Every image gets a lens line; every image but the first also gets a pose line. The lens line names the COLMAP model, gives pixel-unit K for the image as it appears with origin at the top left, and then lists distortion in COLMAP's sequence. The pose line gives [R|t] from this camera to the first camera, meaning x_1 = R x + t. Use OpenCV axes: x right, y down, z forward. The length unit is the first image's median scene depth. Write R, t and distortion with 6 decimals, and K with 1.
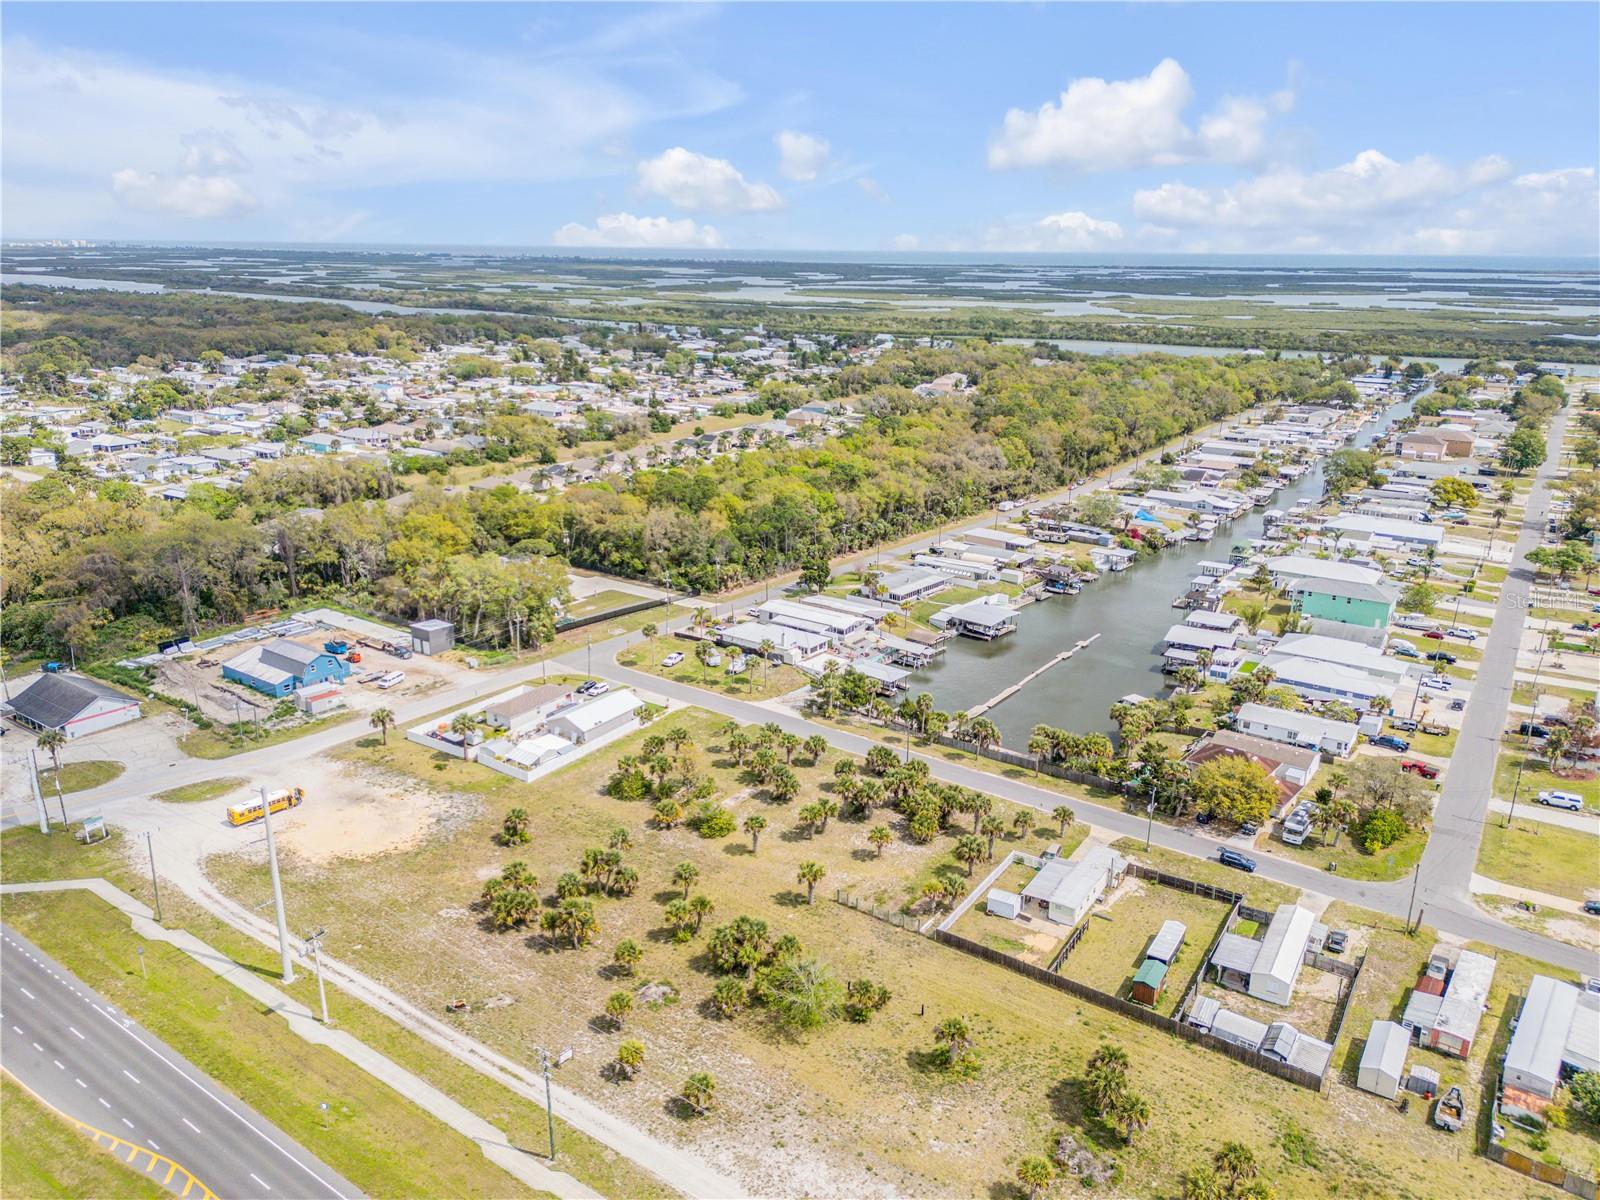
lens RADIAL K [[1144.0, 0, 805.9], [0, 1144.0, 616.9], [0, 0, 1]] dist [0.074283, -0.077237]
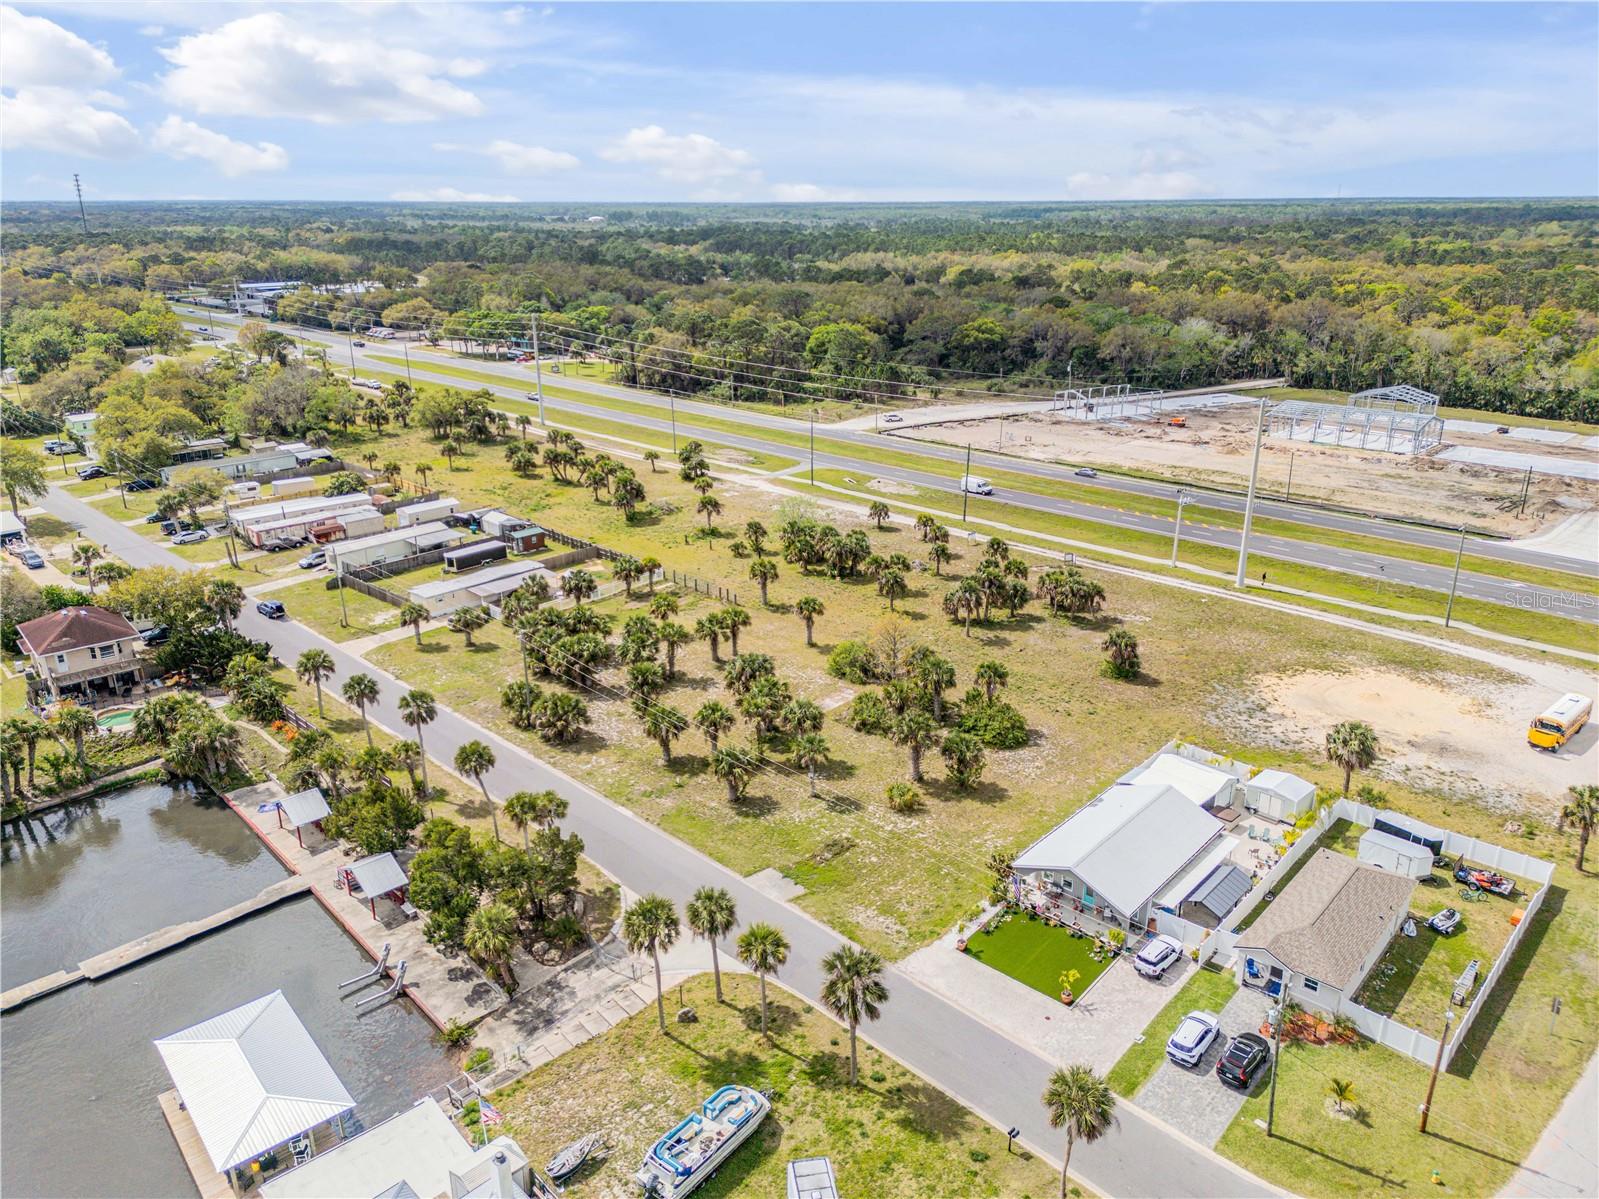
lens RADIAL K [[1132.1, 0, 804.3], [0, 1132.1, 608.0], [0, 0, 1]] dist [0.077628, -0.076103]
pose [[-0.988395, -0.055728, 0.141314, -0.112694], [0.042015, 0.793695, 0.606864, -0.223090], [-0.145979, 0.605758, -0.782143, 1.185585]]
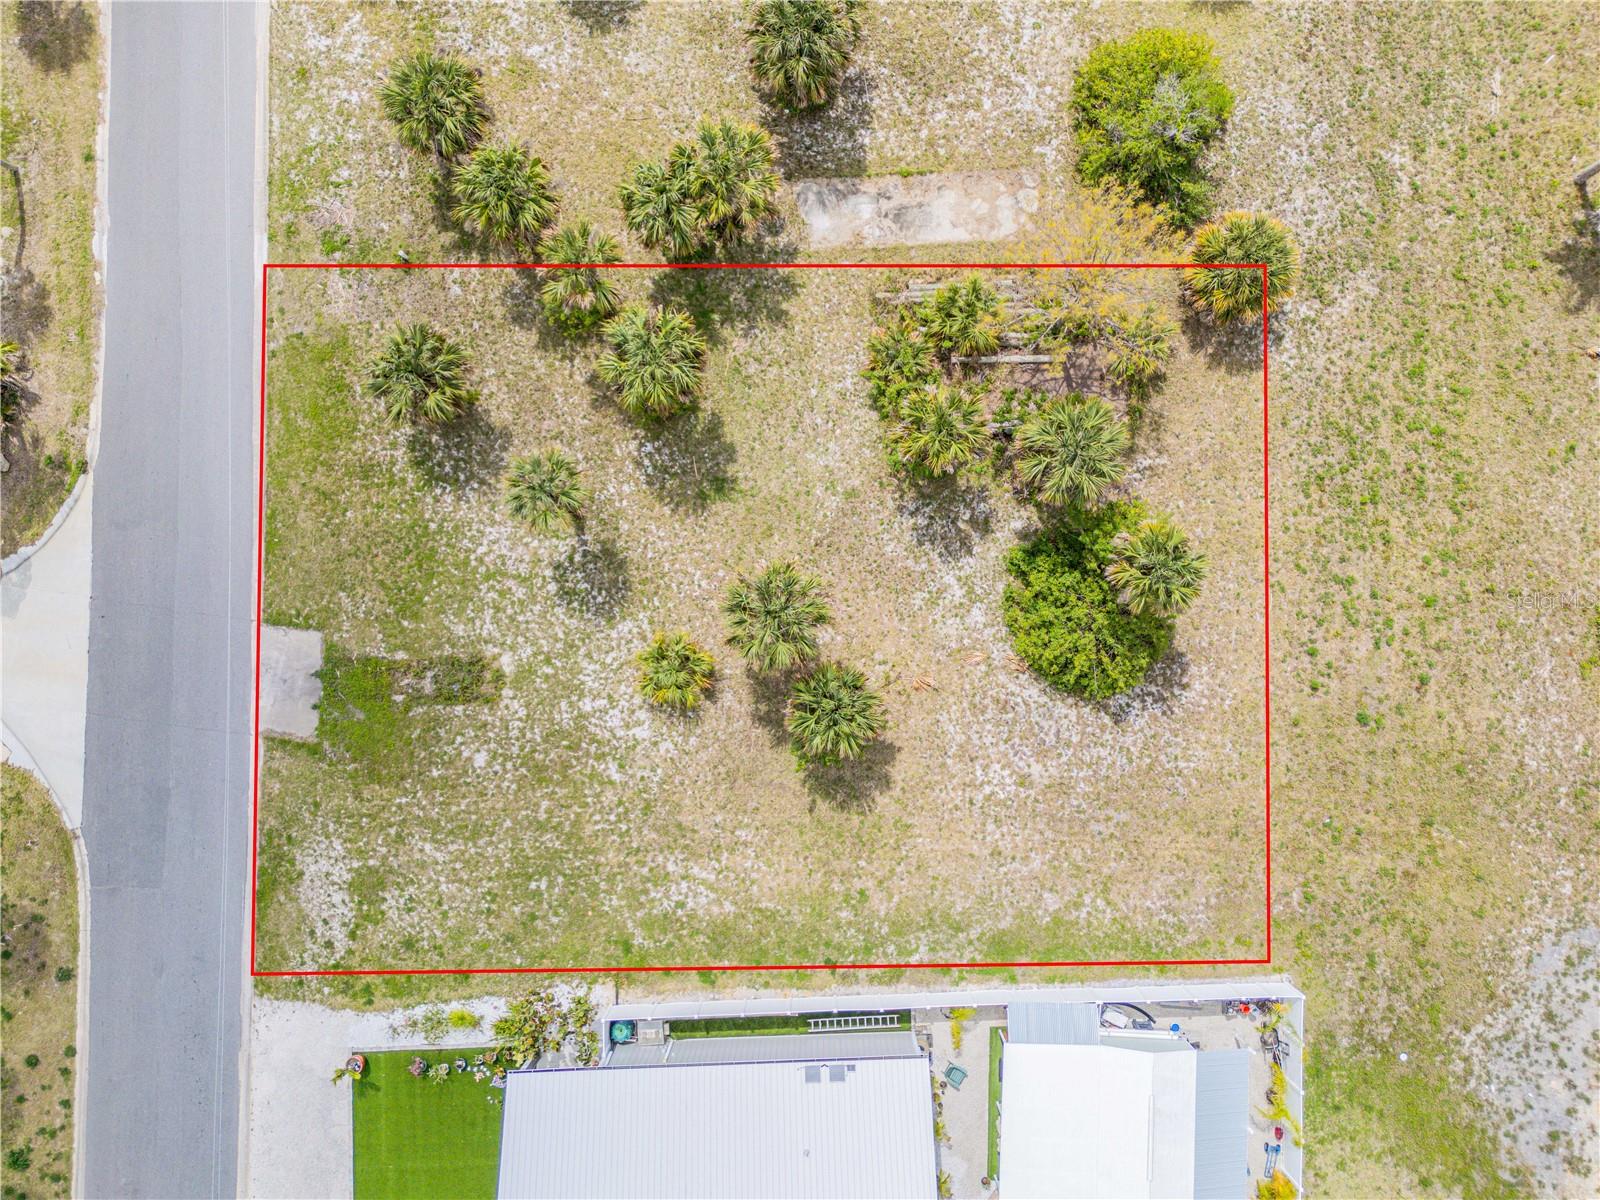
lens RADIAL K [[1174.0, 0, 800.0], [0, 1174.0, 600.0], [0, 0, 1]] dist [0.083616, -0.079586]
pose [[-0.578803, -0.815231, 0.019654, -0.099529], [0.259685, -0.161419, 0.952107, -0.092179], [-0.773014, 0.556186, 0.305133, 0.794924]]
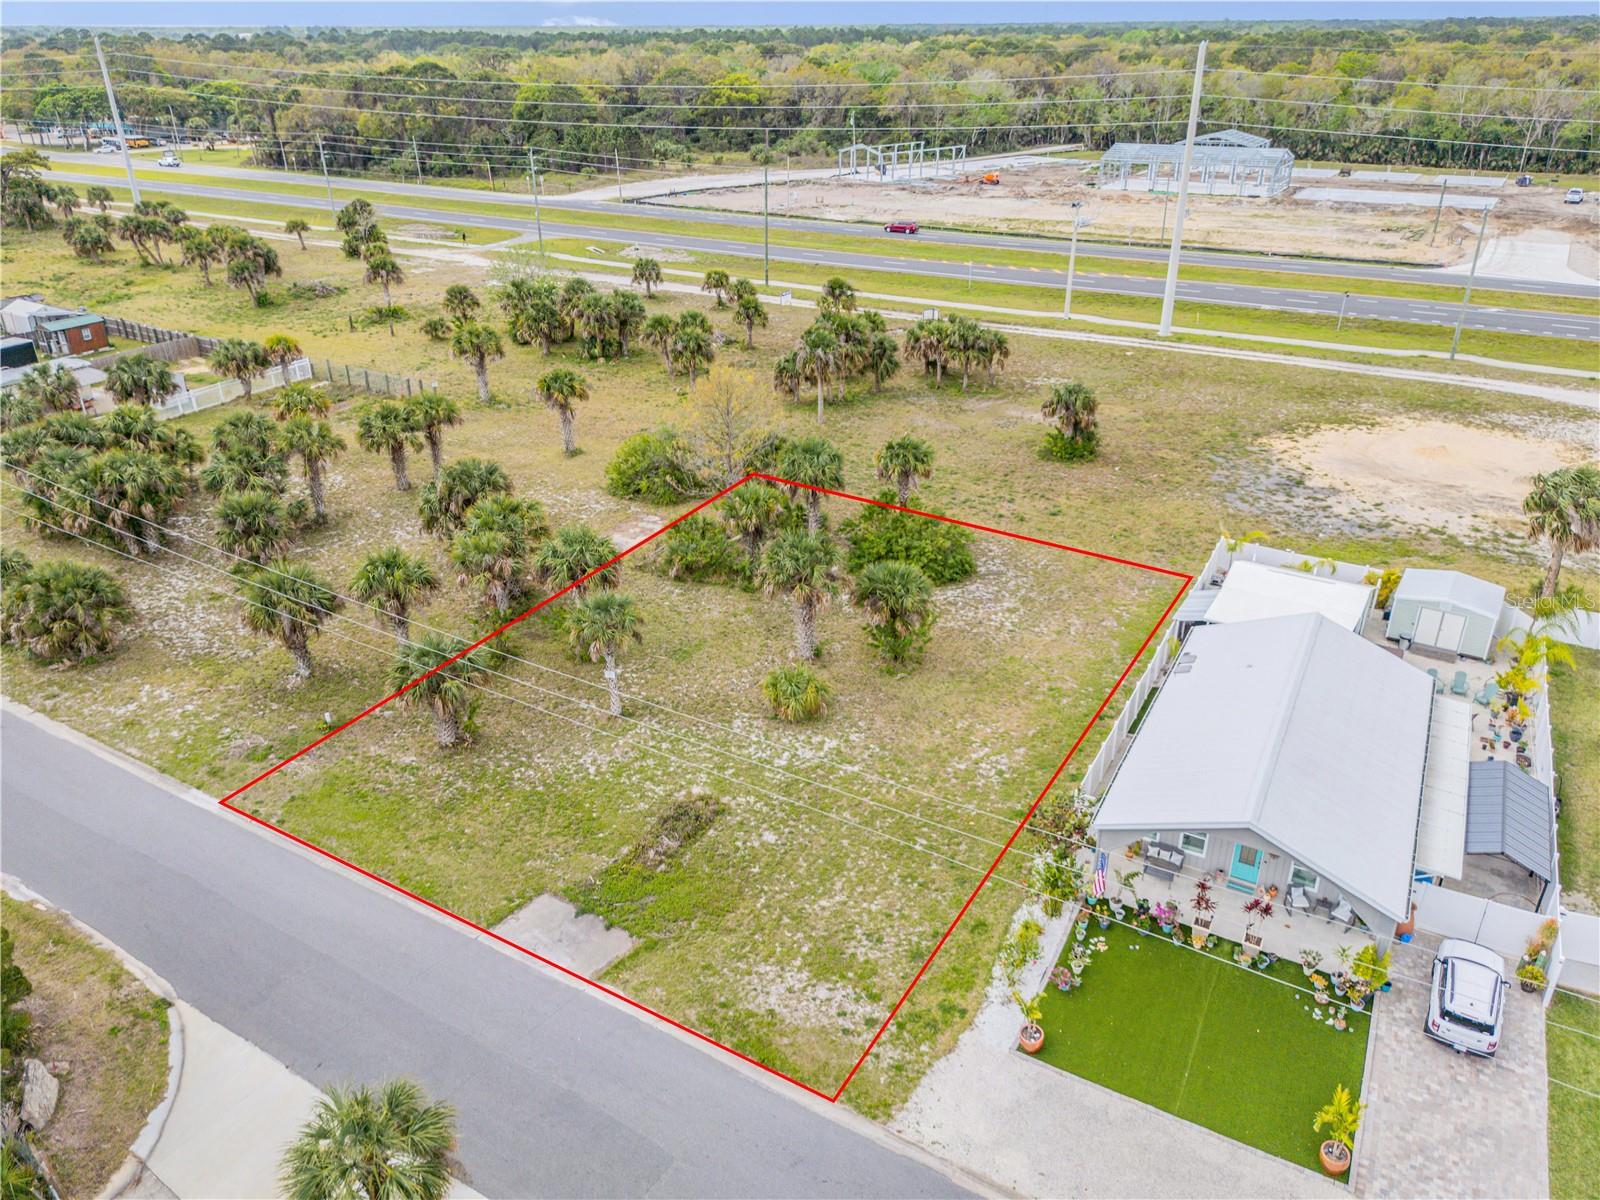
lens RADIAL K [[1144.0, 0, 805.9], [0, 1144.0, 616.9], [0, 0, 1]] dist [0.074283, -0.077237]
pose [[-0.996716, 0.034749, -0.073140, -0.078641], [-0.026935, 0.709532, 0.704158, -0.068207], [0.076364, 0.703816, -0.706266, 1.030811]]
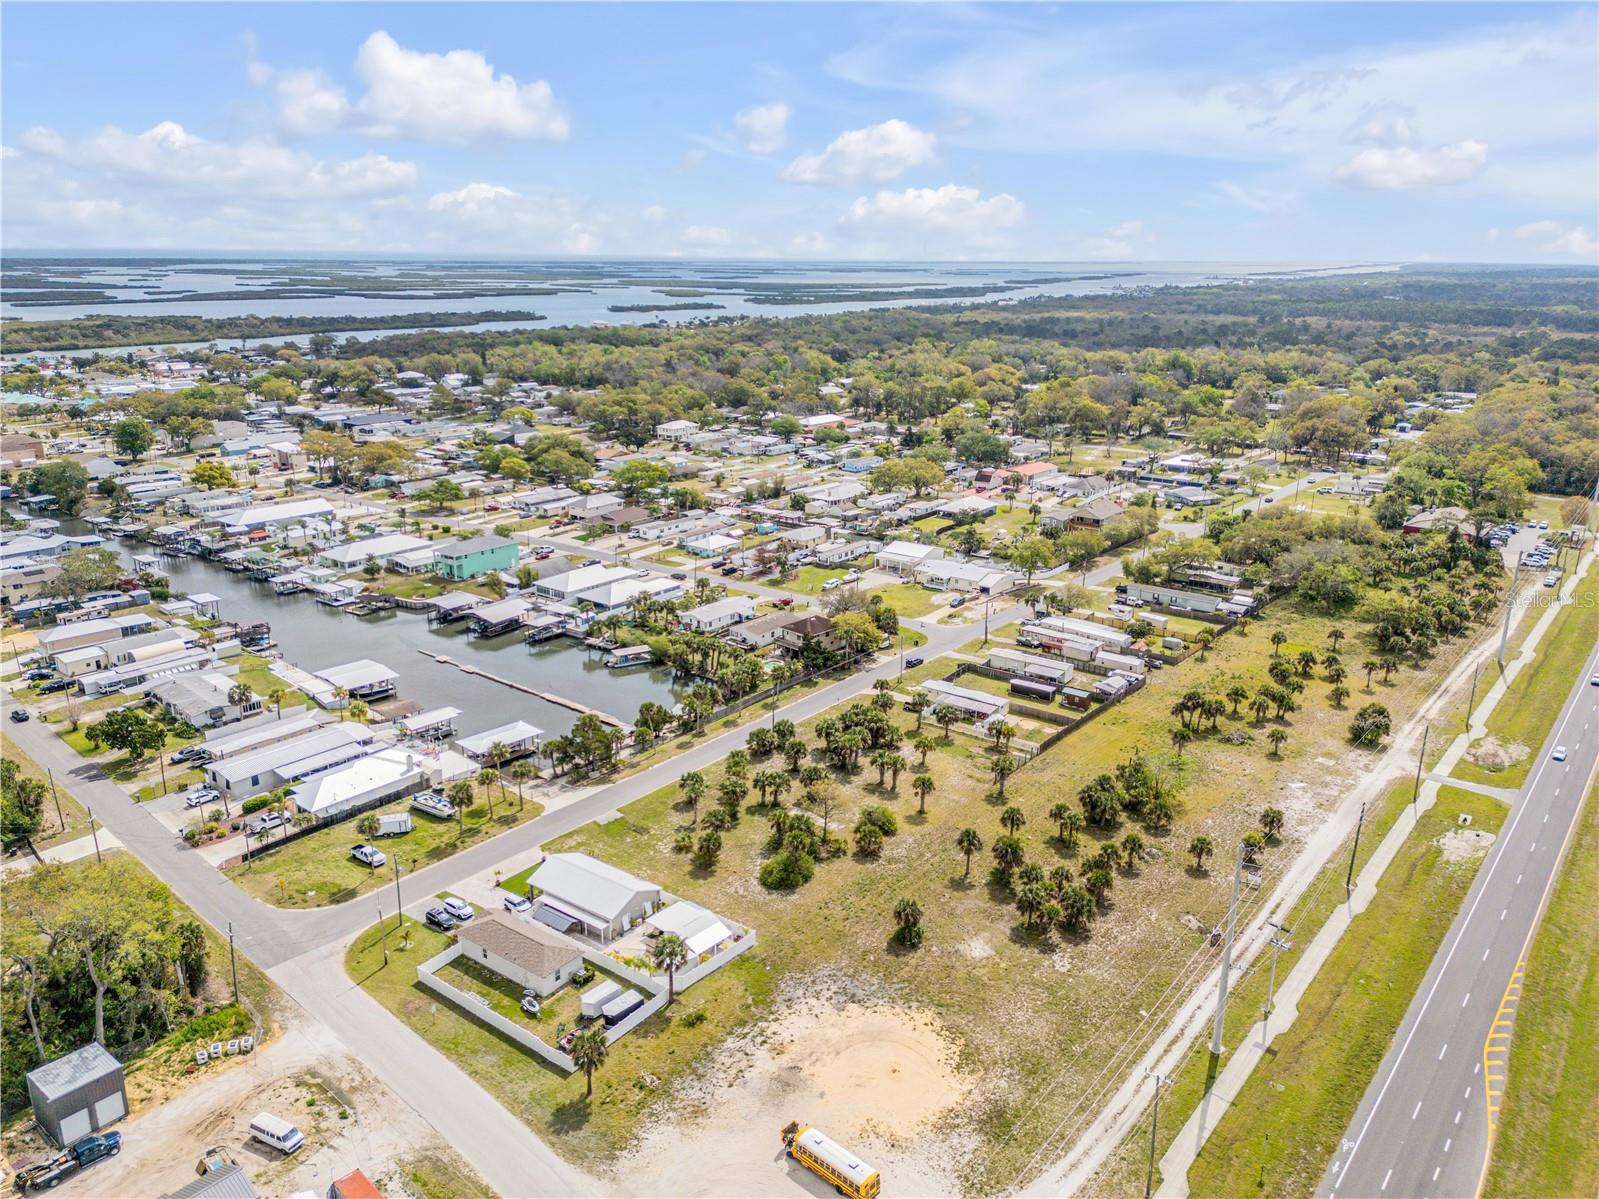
lens RADIAL K [[1173.3, 0, 799.5], [0, 1173.3, 599.5], [0, 0, 1]] dist [0.083616, -0.079586]
pose [[0.056693, -0.294099, 0.954092, -0.773518], [0.296005, 0.917614, 0.265266, -0.226237], [-0.953502, 0.267377, 0.139078, 0.663076]]
